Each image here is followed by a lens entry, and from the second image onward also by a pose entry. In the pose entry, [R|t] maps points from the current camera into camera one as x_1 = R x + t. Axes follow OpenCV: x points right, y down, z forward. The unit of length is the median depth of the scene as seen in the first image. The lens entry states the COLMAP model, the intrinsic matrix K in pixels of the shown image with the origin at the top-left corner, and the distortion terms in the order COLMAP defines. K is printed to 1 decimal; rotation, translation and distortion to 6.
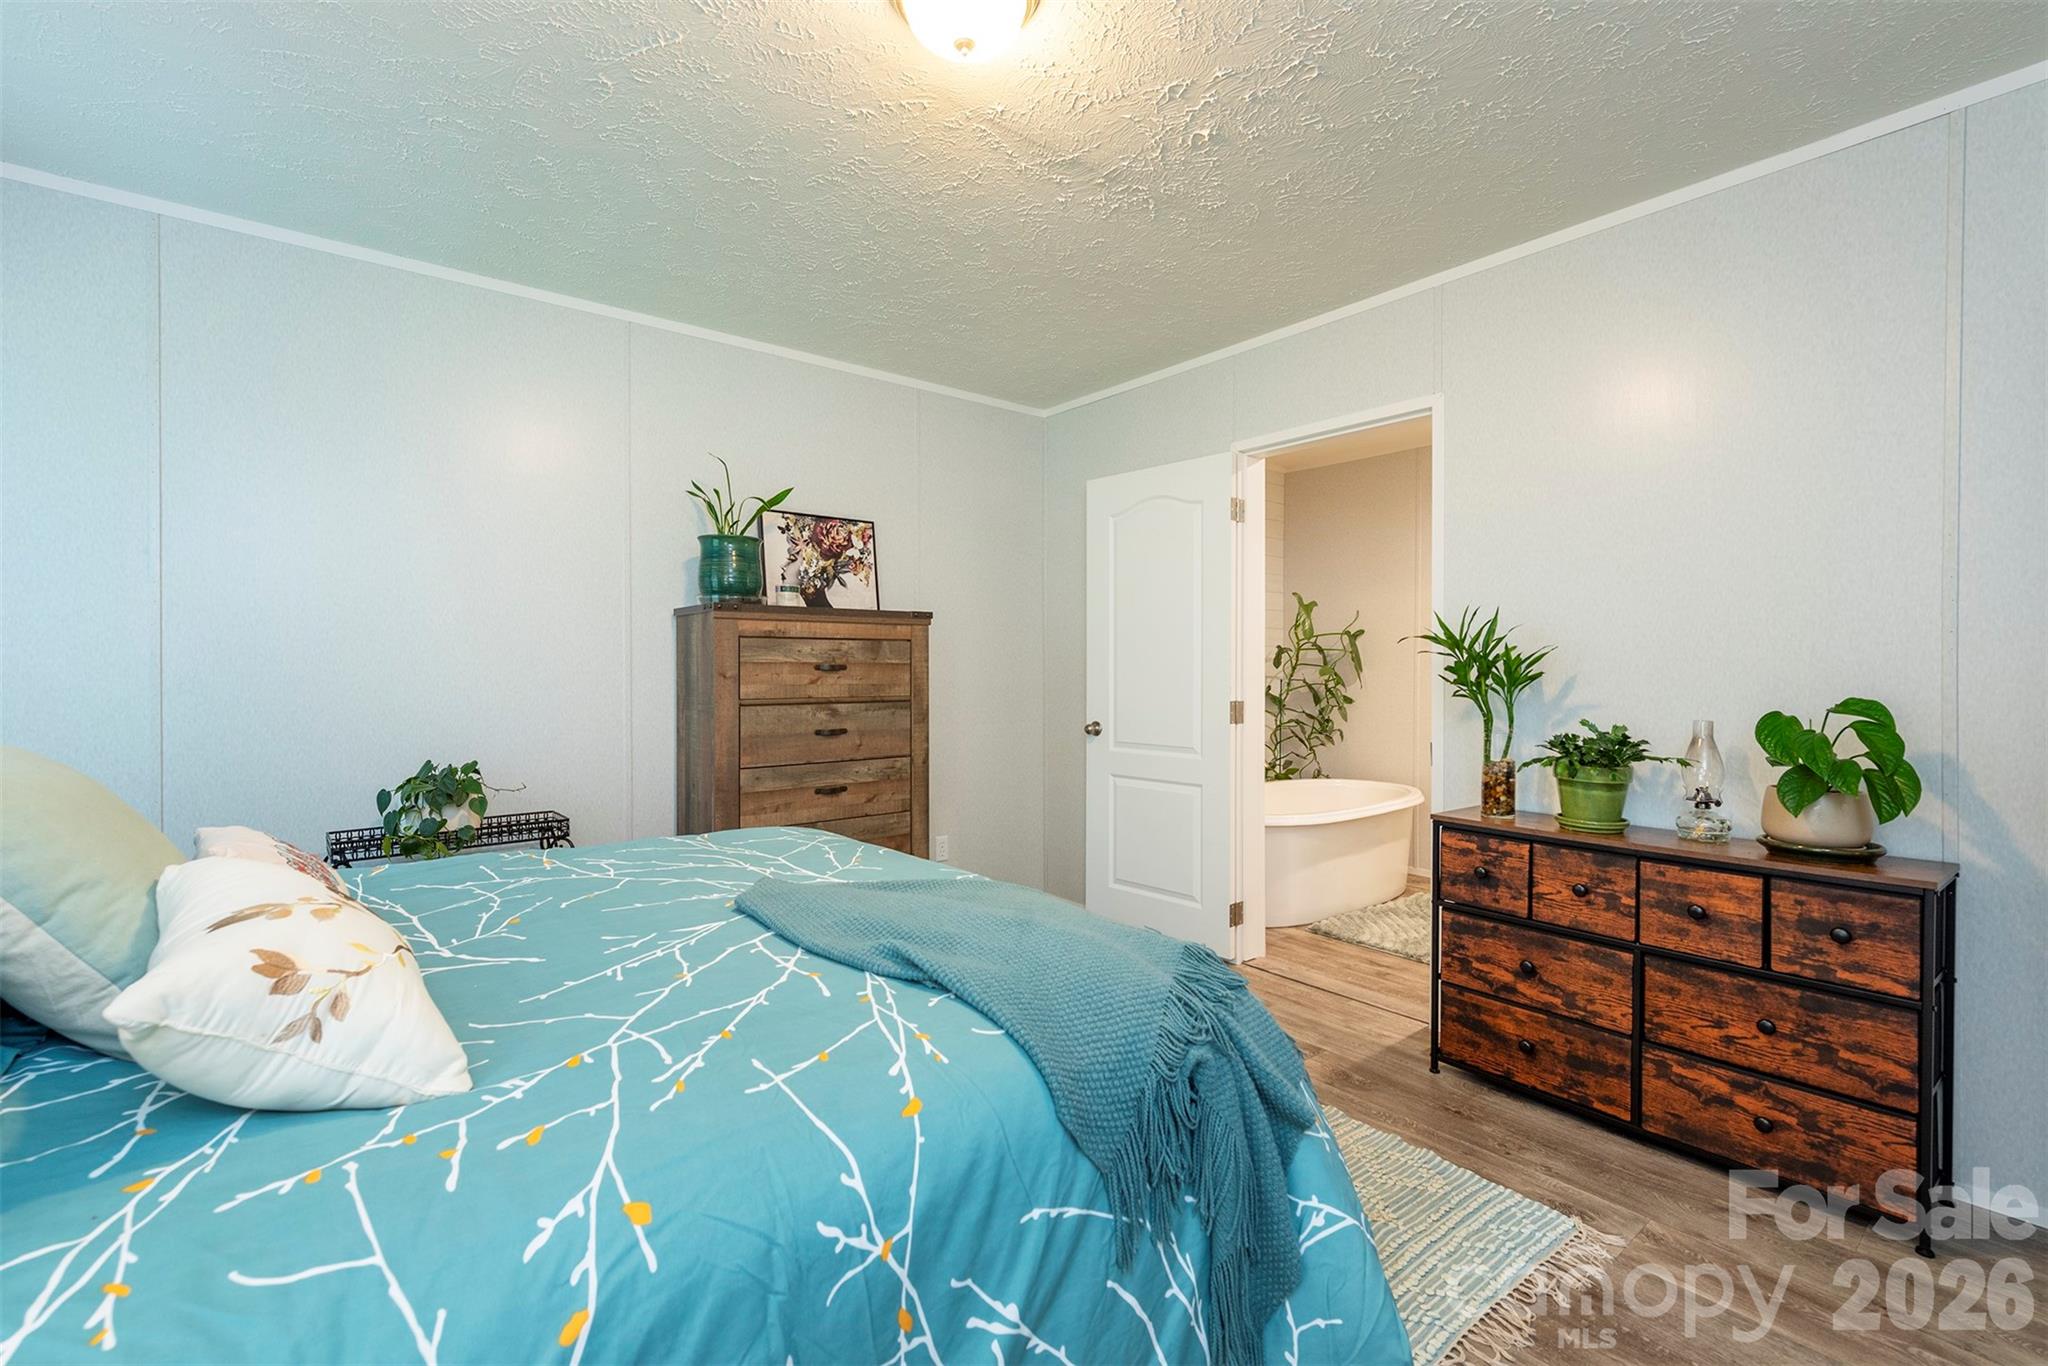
lens RADIAL K [[891.6, 0, 1018.4], [0, 891.6, 674.0], [0, 0, 1]] dist [0.024178, 0.000135]
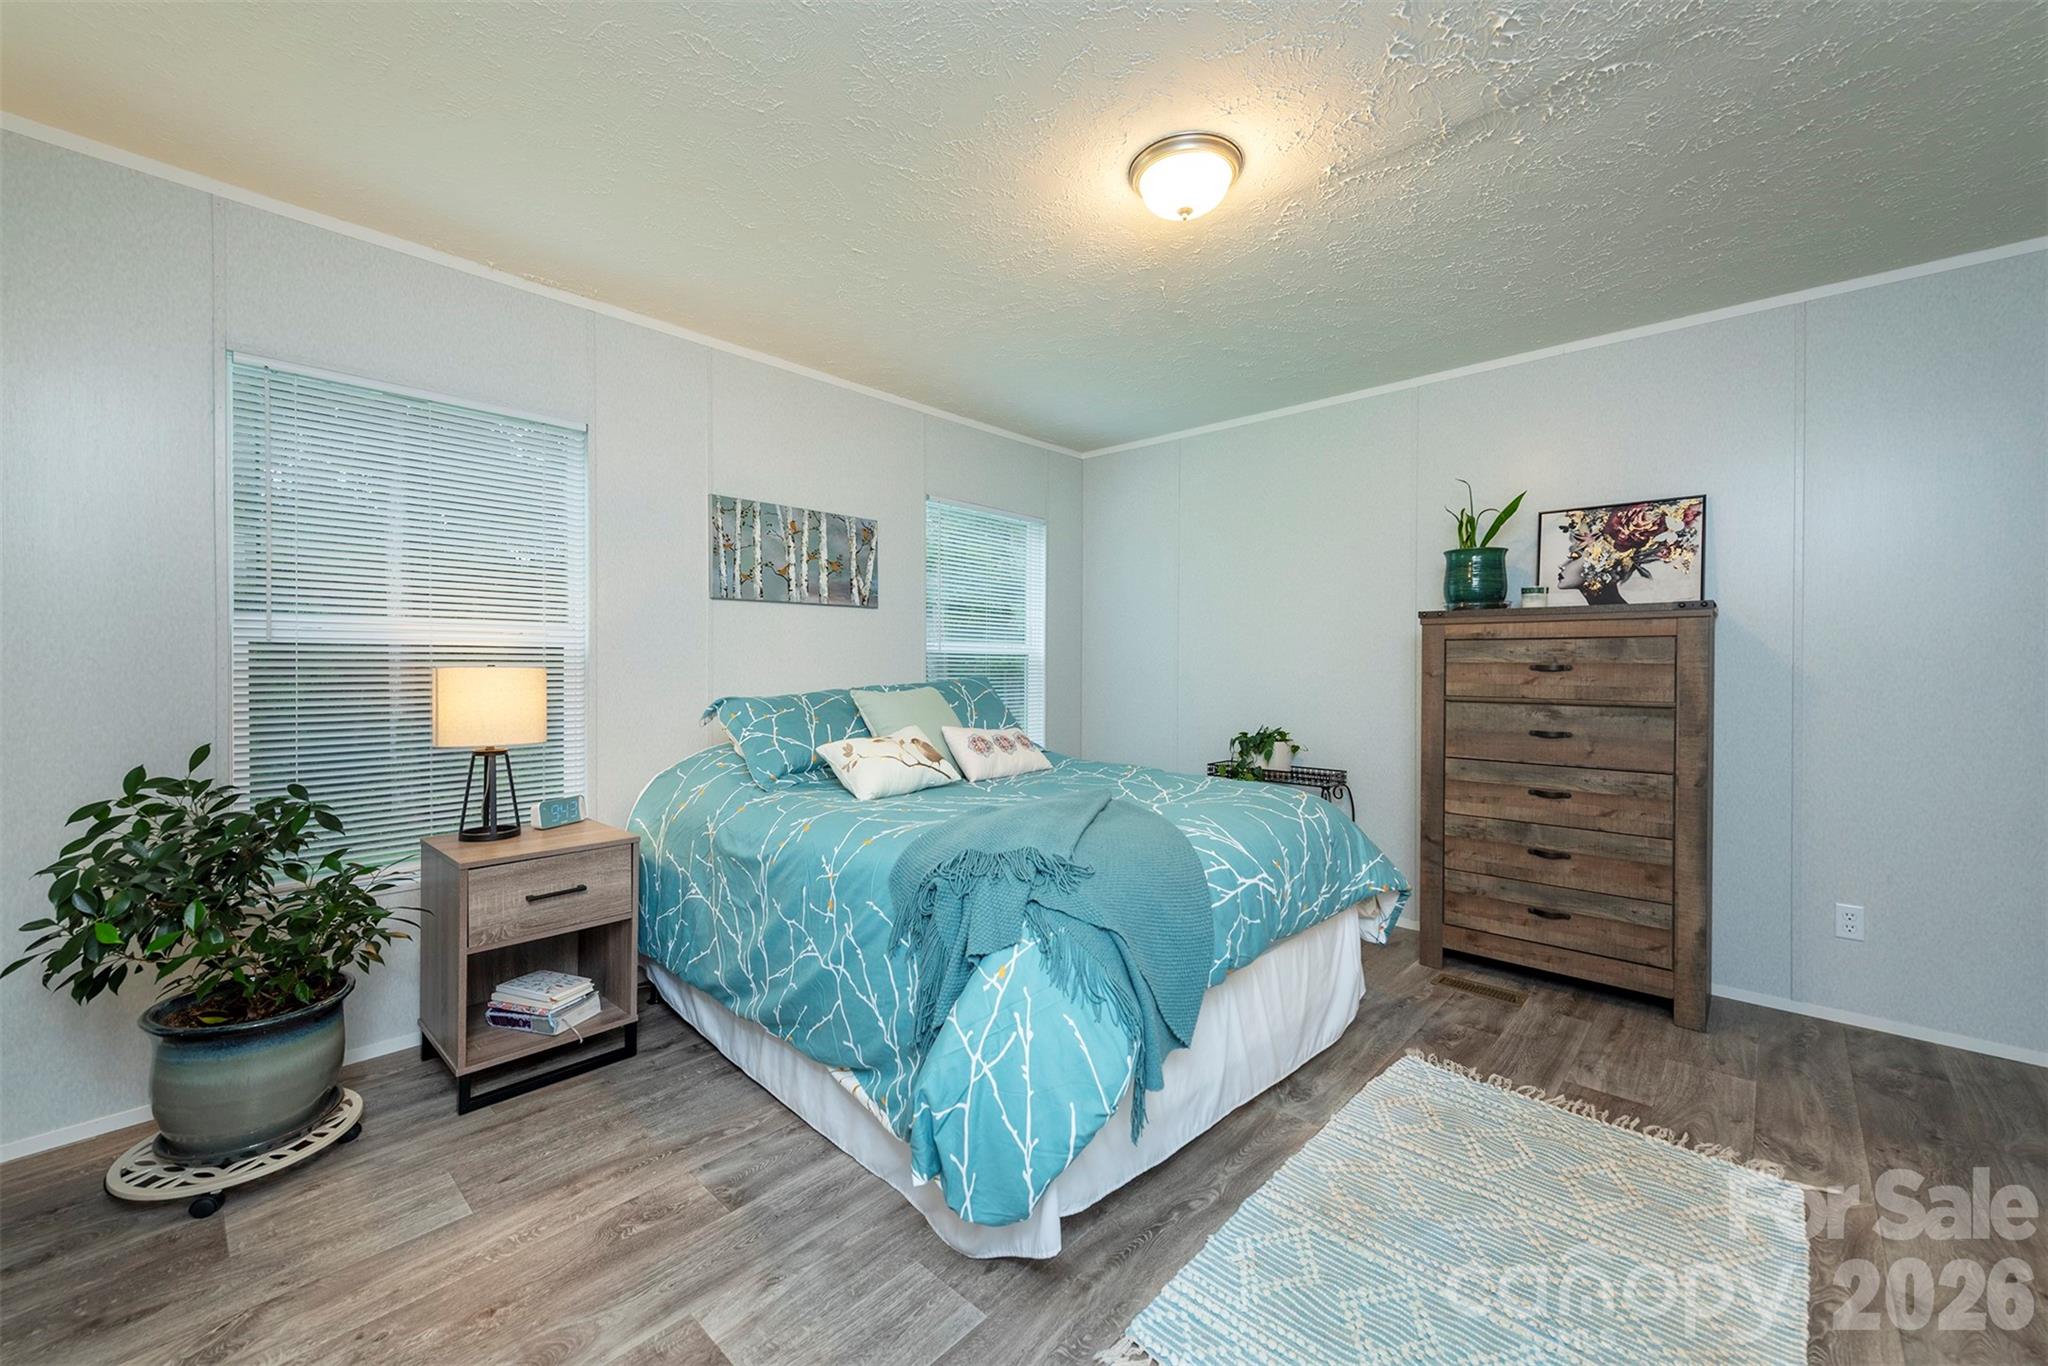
lens RADIAL K [[807.9, 0, 1015.8], [0, 807.9, 673.1], [0, 0, 1]] dist [0.000567, -0.001088]
pose [[0.134958, 0.010175, -0.990799, 0.548037], [-0.014213, 0.999864, 0.008332, -0.000648], [0.990749, 0.012958, 0.135084, 0.284604]]
